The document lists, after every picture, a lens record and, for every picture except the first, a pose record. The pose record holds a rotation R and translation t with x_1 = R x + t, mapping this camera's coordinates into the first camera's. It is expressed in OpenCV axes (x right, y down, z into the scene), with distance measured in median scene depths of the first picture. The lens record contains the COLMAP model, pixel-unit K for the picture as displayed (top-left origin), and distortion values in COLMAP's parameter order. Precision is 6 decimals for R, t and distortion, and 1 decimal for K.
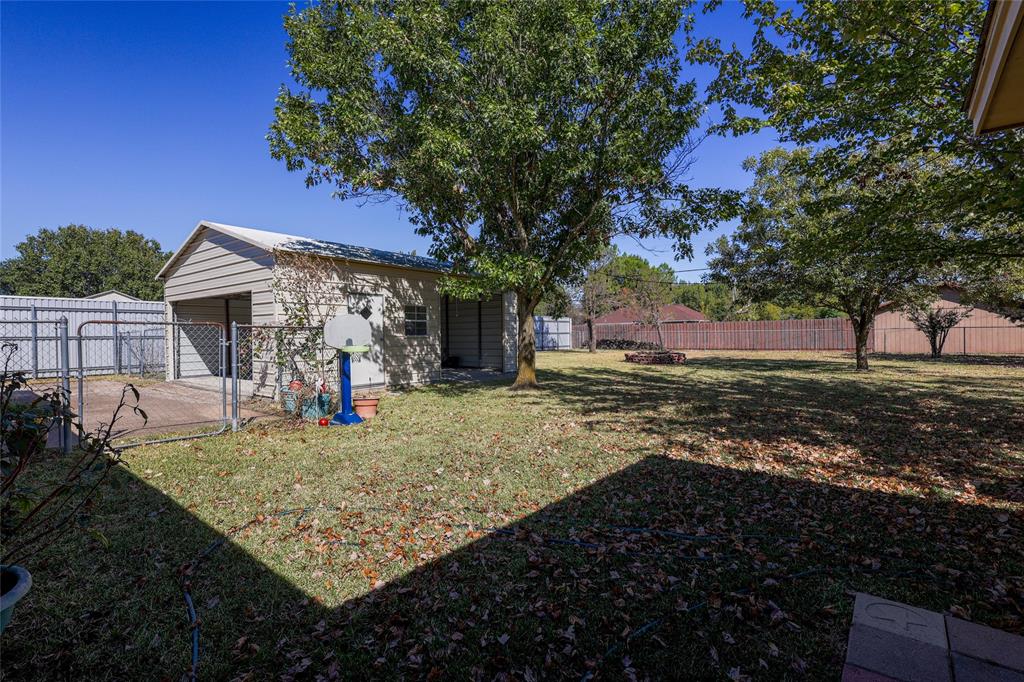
lens RADIAL K [[469.7, 0, 512.9], [0, 469.7, 341.5], [0, 0, 1]] dist [-0.000747, 0.000033]
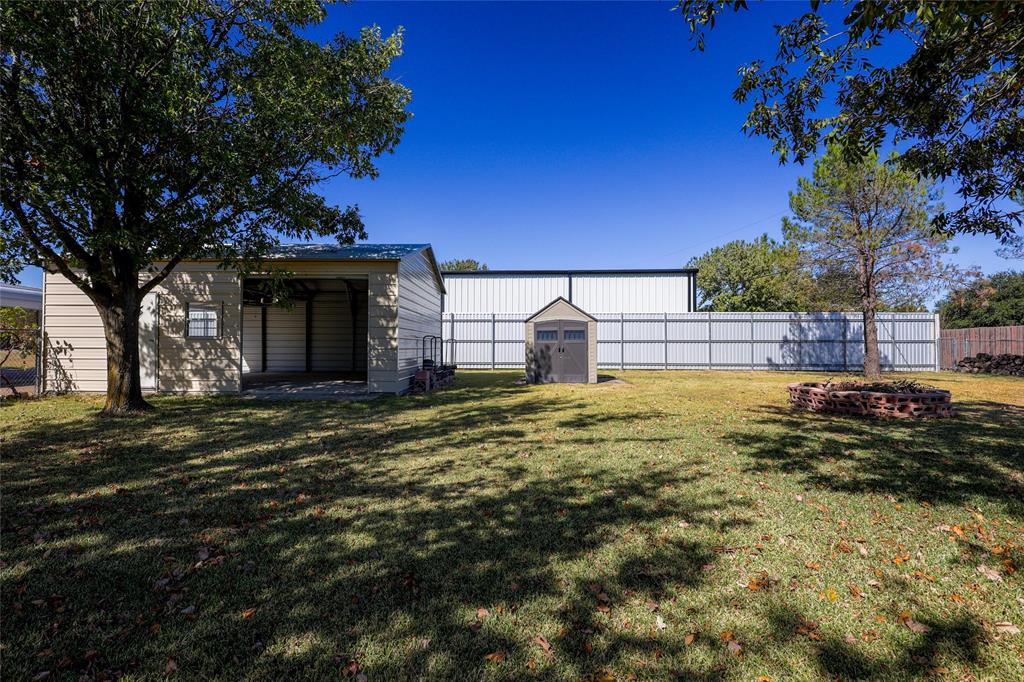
lens RADIAL K [[469.7, 0, 506.8], [0, 469.7, 341.9], [0, 0, 1]] dist [-0.000747, 0.000033]
pose [[0.593614, 0.004373, -0.804738, 0.646487], [-0.021592, 0.999712, -0.010495, -0.004969], [0.804460, 0.023606, 0.593537, 0.745364]]
